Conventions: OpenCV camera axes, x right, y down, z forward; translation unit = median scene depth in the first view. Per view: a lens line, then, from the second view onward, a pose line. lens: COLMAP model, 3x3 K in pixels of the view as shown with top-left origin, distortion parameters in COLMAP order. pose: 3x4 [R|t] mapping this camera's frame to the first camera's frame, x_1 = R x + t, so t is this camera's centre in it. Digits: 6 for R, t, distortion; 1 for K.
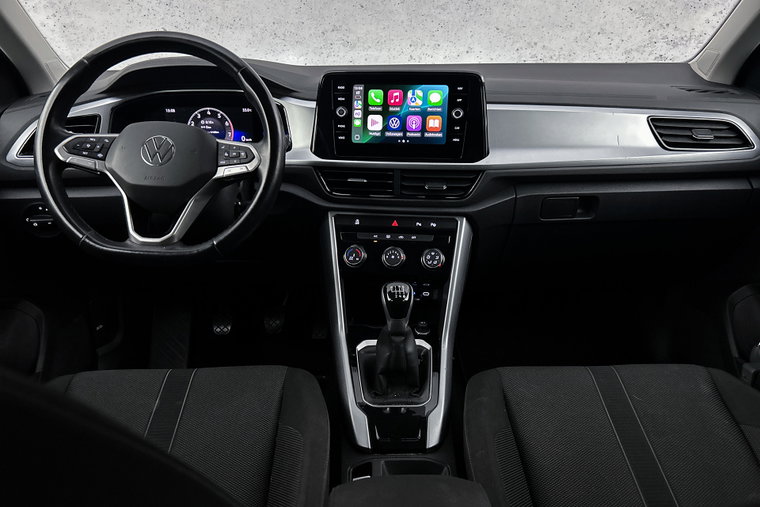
lens RADIAL K [[575.3, 0, 379.9], [0, 575.3, 257.6], [0, 0, 1]] dist [0.054682, -0.060697]
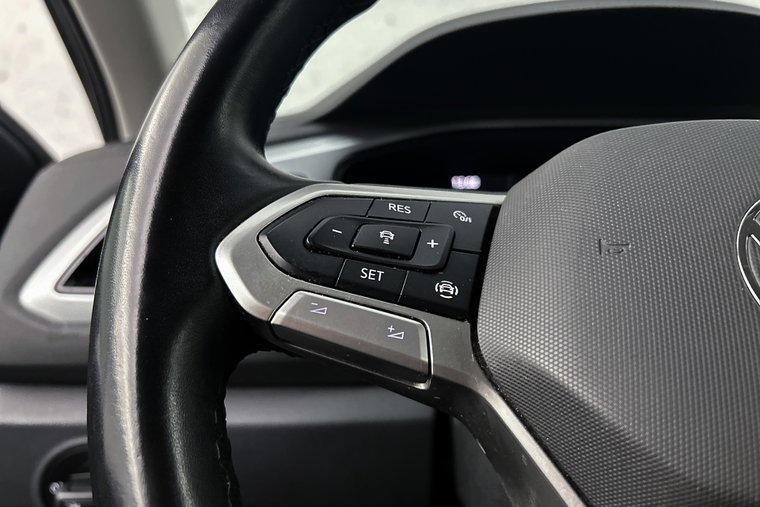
lens RADIAL K [[575.3, 0, 386.4], [0, 575.3, 253.7], [0, 0, 1]] dist [0.054682, -0.060697]
pose [[0.996151, 0.016192, -0.086144, -0.409174], [-0.037653, 0.966539, -0.253740, -0.118820], [0.079153, 0.256007, 0.963429, 0.694960]]
